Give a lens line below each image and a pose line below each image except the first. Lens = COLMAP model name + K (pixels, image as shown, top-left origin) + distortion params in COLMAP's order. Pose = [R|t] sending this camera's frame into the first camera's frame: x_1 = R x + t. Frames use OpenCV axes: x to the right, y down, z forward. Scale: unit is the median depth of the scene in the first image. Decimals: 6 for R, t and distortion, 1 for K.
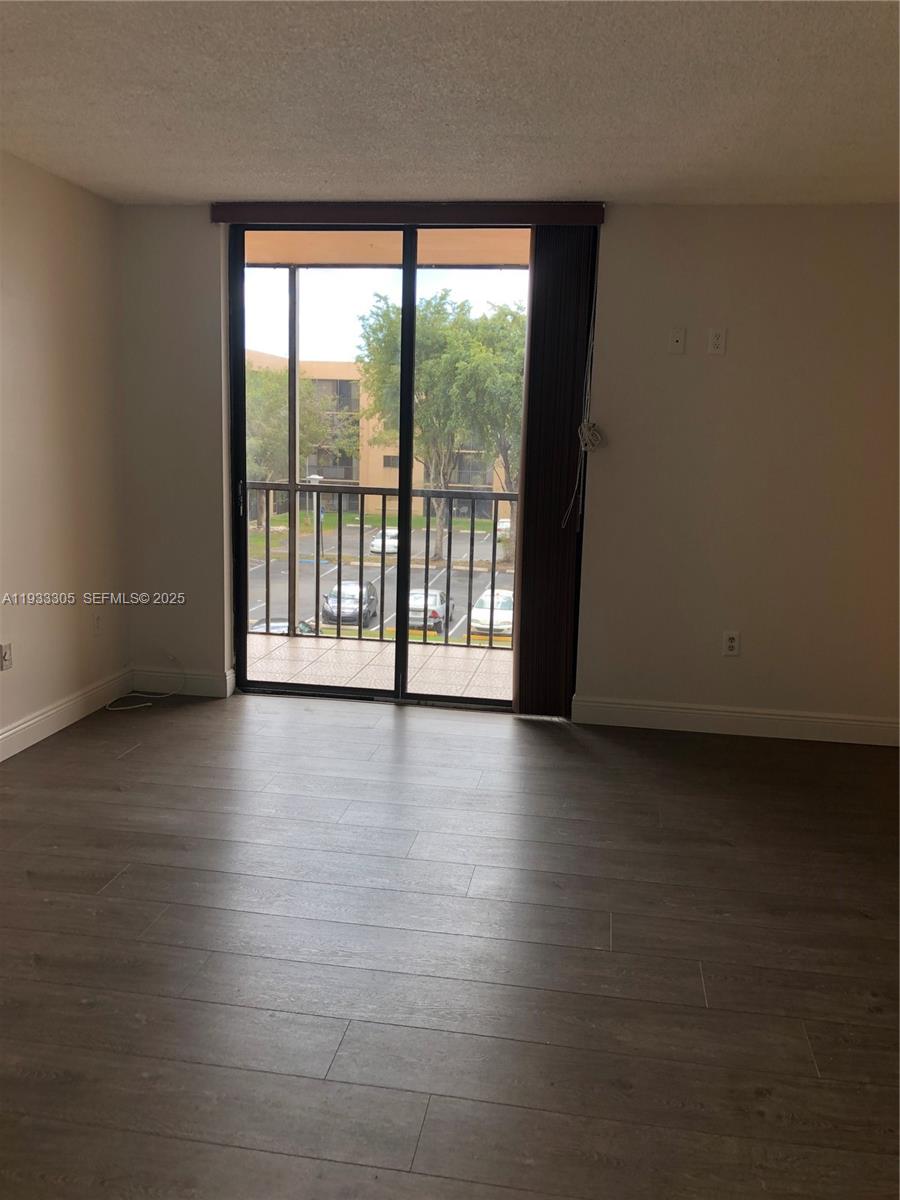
lens RADIAL K [[983.6, 0, 454.6], [0, 983.6, 595.7], [0, 0, 1]] dist [0.016737, -0.021312]
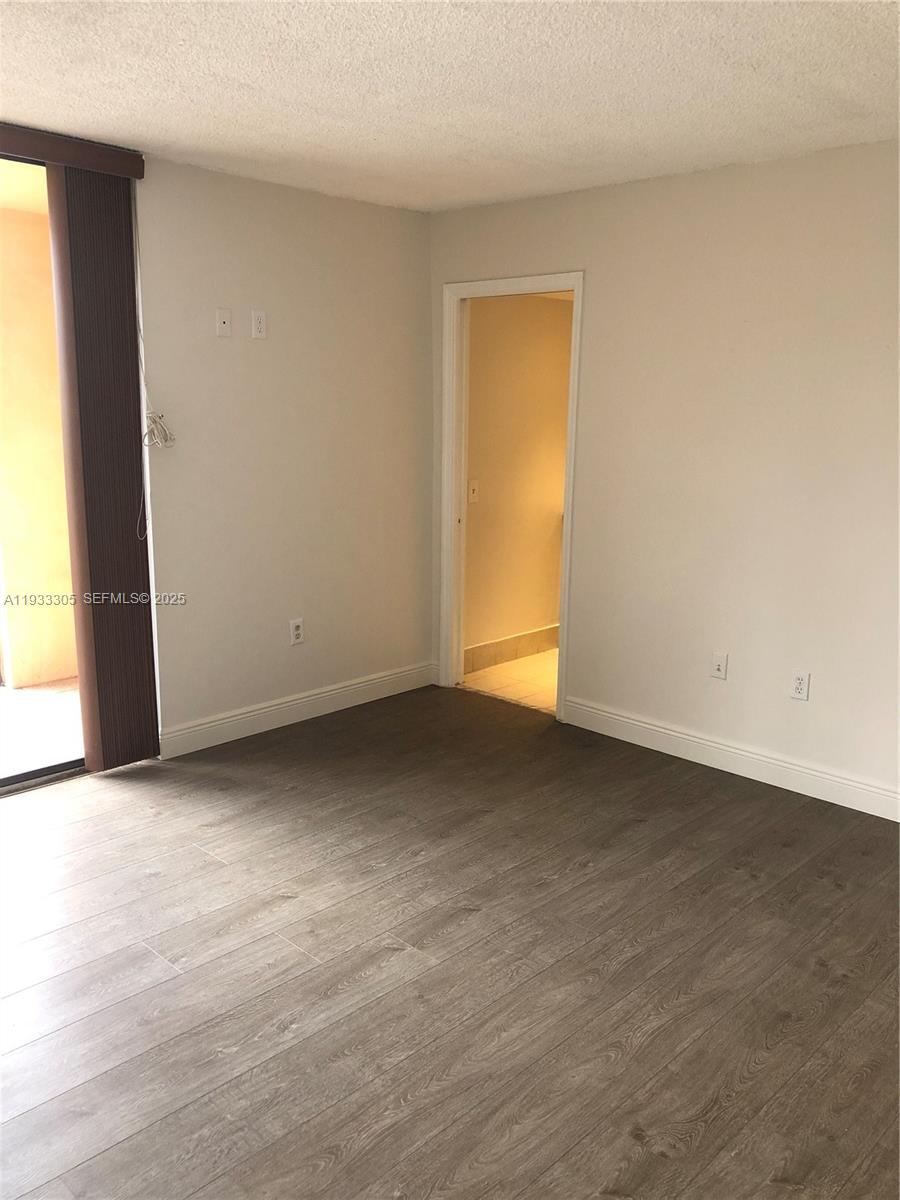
lens RADIAL K [[983.6, 0, 454.6], [0, 983.6, 595.7], [0, 0, 1]] dist [0.016737, -0.021312]
pose [[0.568024, -0.181903, 0.802658, -0.427811], [0.136577, 0.982580, 0.126026, -0.092488], [-0.811601, 0.038040, 0.582973, 0.292963]]
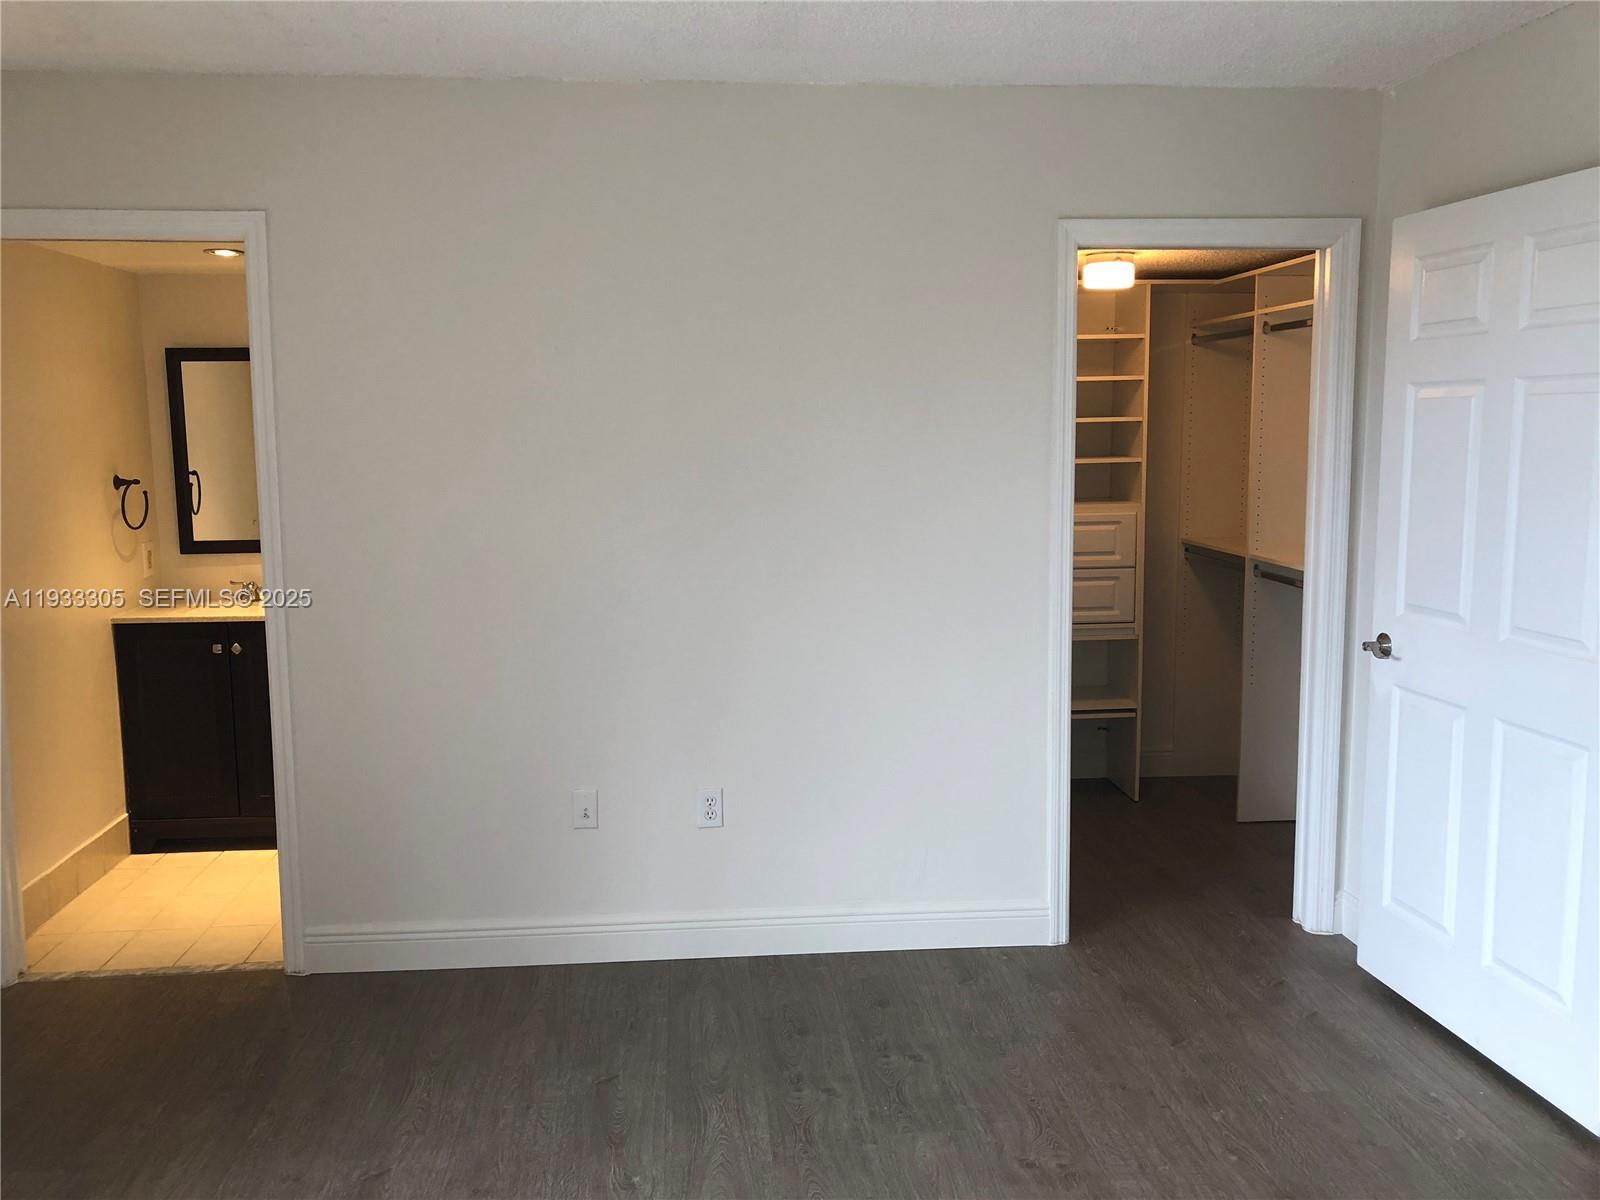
lens RADIAL K [[1327.7, 0, 798.8], [0, 1327.7, 577.8], [0, 0, 1]] dist [0.005885, 0.003146]
pose [[-0.240174, -0.143734, 0.960030, -0.371355], [0.166038, 0.968320, 0.186514, -0.151547], [-0.956424, 0.204197, -0.208700, 0.643422]]
